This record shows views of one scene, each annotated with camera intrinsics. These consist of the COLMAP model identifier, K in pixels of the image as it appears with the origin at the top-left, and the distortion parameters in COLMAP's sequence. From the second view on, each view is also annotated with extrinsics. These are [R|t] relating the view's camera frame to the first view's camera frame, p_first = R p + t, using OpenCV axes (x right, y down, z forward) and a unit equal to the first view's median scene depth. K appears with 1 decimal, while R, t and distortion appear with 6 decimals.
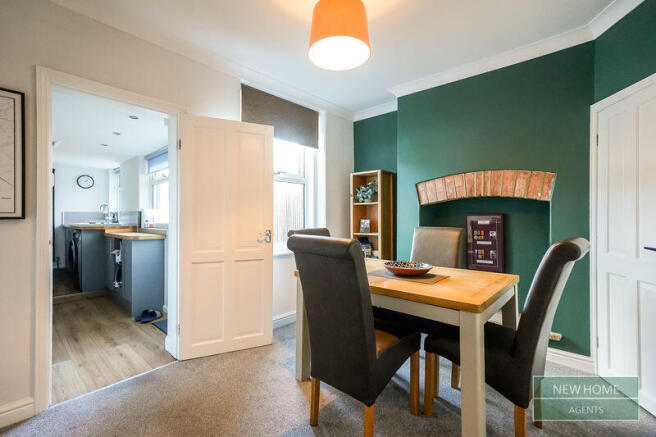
lens RADIAL K [[297.7, 0, 326.1], [0, 297.7, 219.1], [0, 0, 1]] dist [-0.000956, 0.000175]
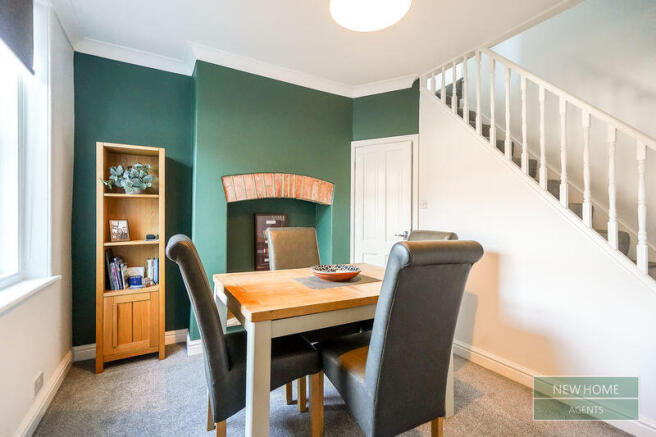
lens RADIAL K [[297.7, 0, 326.8], [0, 297.7, 215.3], [0, 0, 1]] dist [-0.000956, 0.000175]
pose [[0.323861, 0.006742, 0.946081, -0.405753], [0.004588, 0.999952, -0.008697, -0.002753], [-0.946094, 0.007158, 0.323814, 0.483080]]
